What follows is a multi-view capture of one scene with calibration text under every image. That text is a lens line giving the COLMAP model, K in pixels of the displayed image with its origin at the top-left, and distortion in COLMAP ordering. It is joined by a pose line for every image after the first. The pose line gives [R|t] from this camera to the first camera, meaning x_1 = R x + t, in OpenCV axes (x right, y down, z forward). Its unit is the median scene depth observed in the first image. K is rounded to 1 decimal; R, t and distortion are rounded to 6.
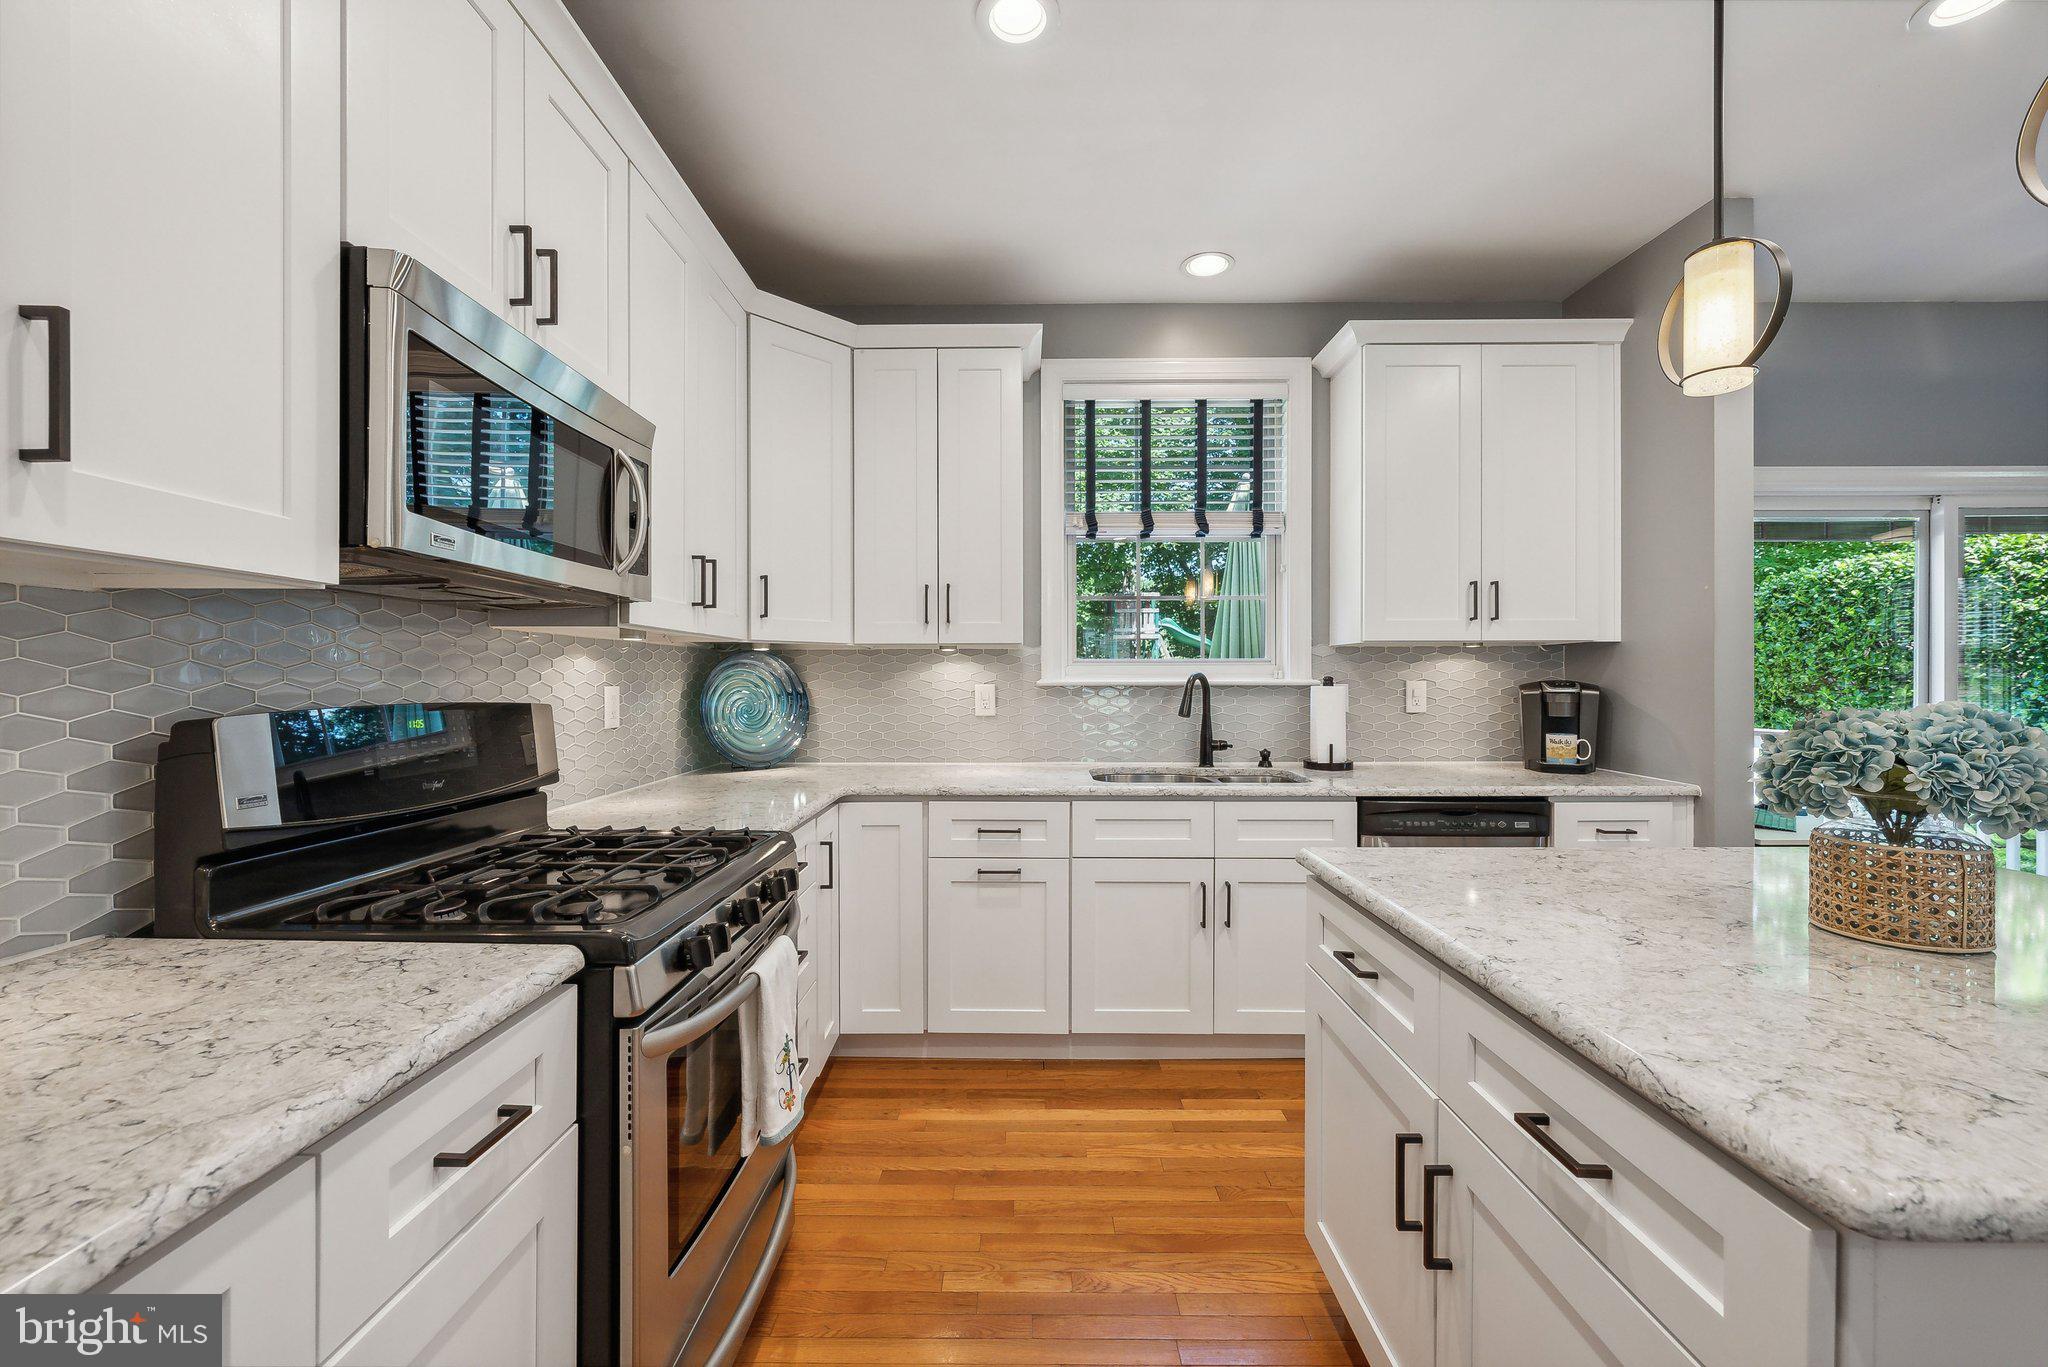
lens RADIAL K [[798.1, 0, 1028.3], [0, 798.1, 677.6], [0, 0, 1]] dist [-0.001822, -0.000317]
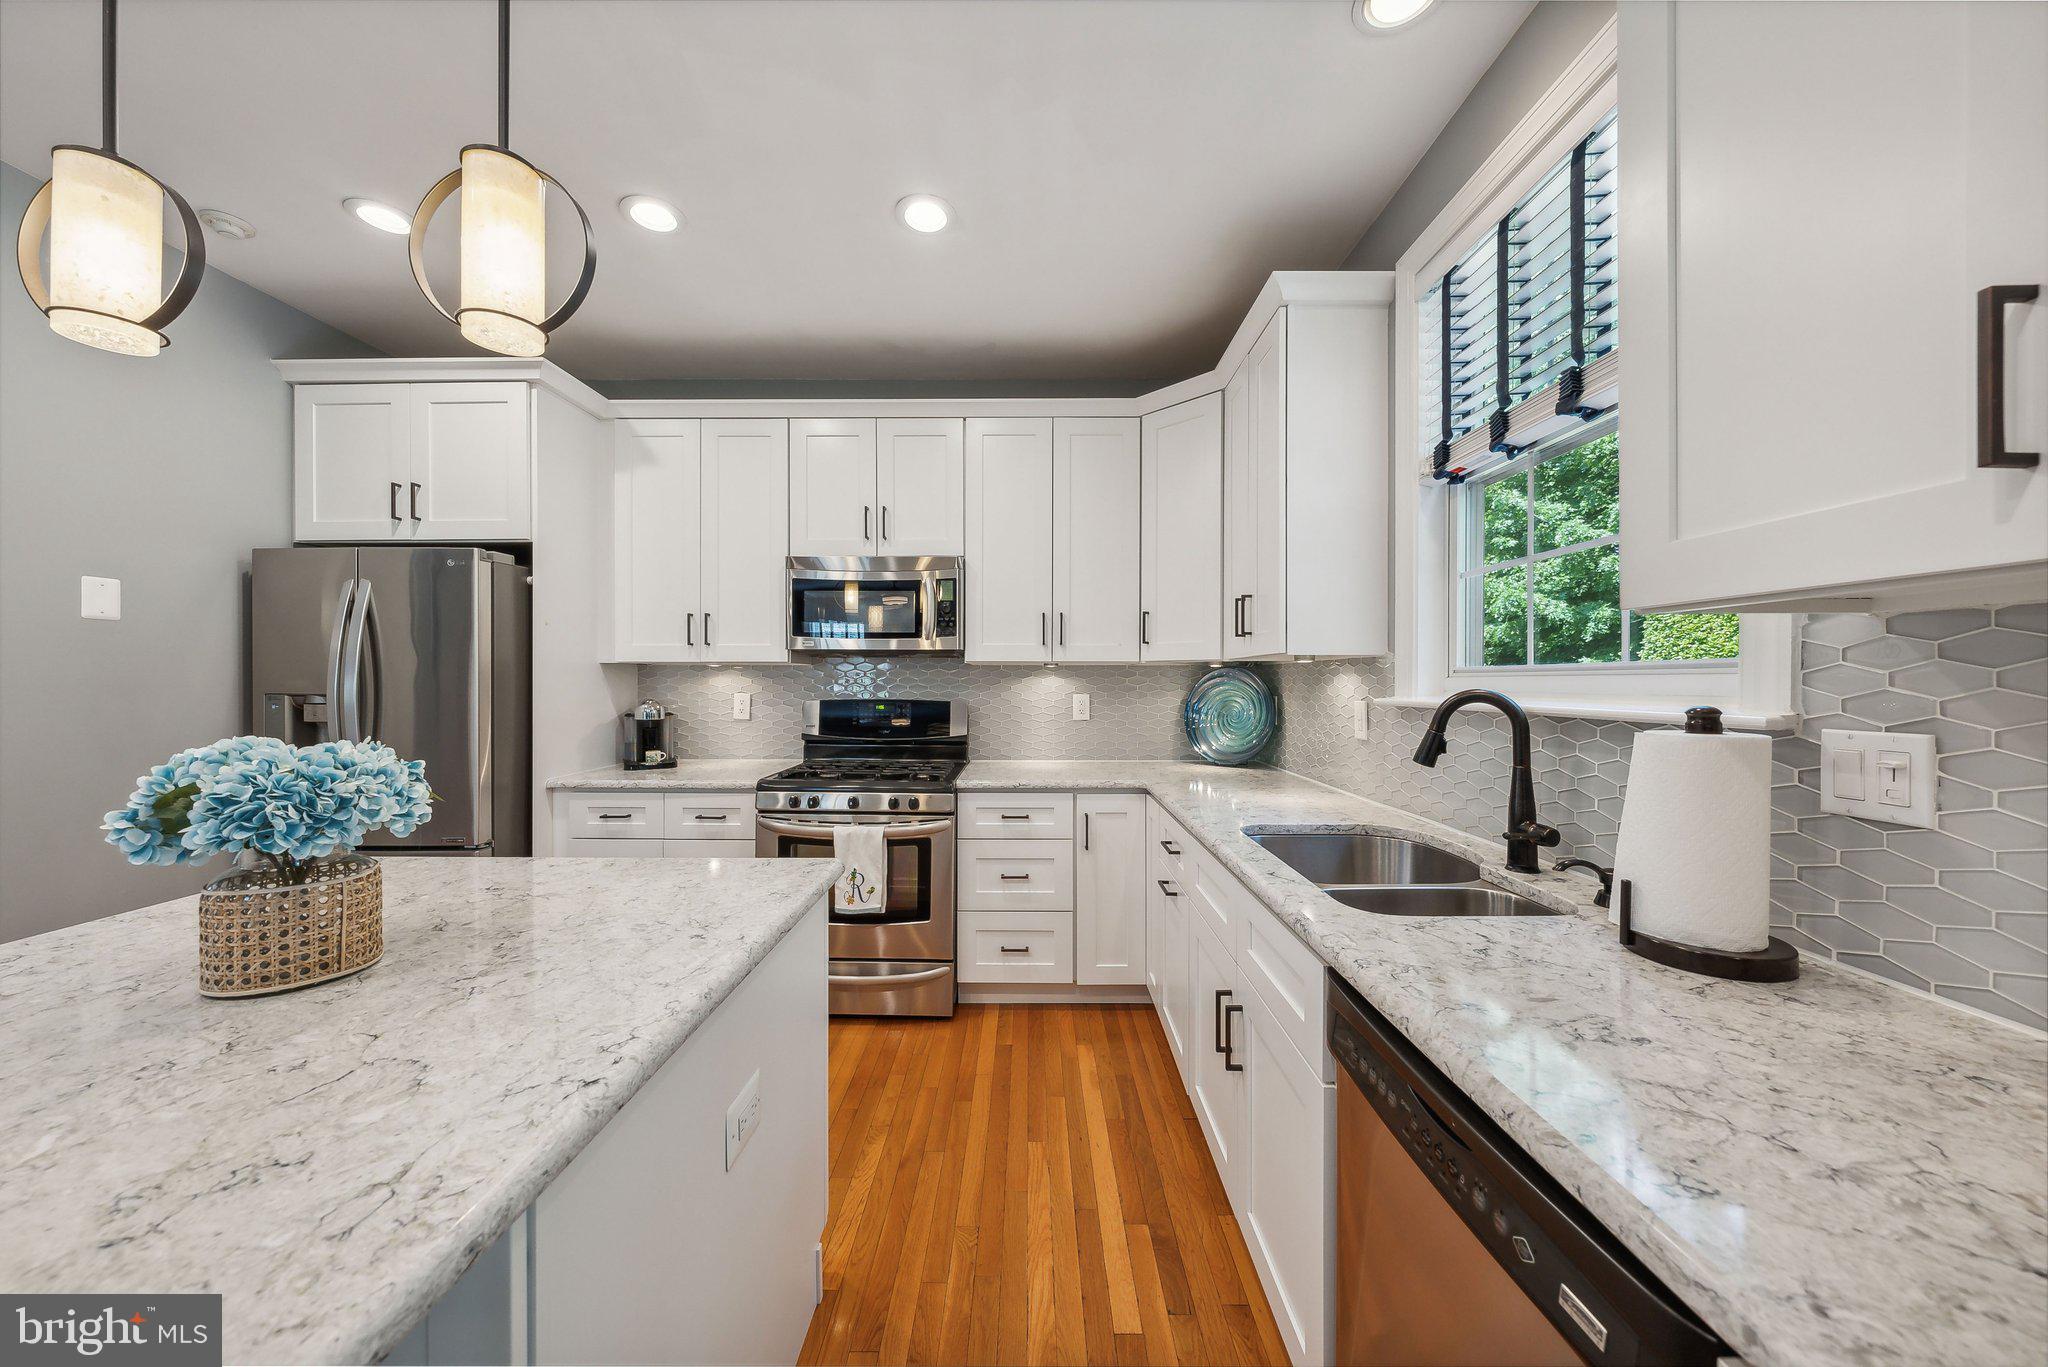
lens RADIAL K [[707.1, 0, 1015.9], [0, 707.1, 681.7], [0, 0, 1]] dist [-0.002579, -0.000171]
pose [[-0.012044, 0.000442, -0.999927, 0.700650], [-0.001651, 0.999999, 0.000462, -0.011805], [0.999926, 0.001656, -0.012043, 0.681968]]
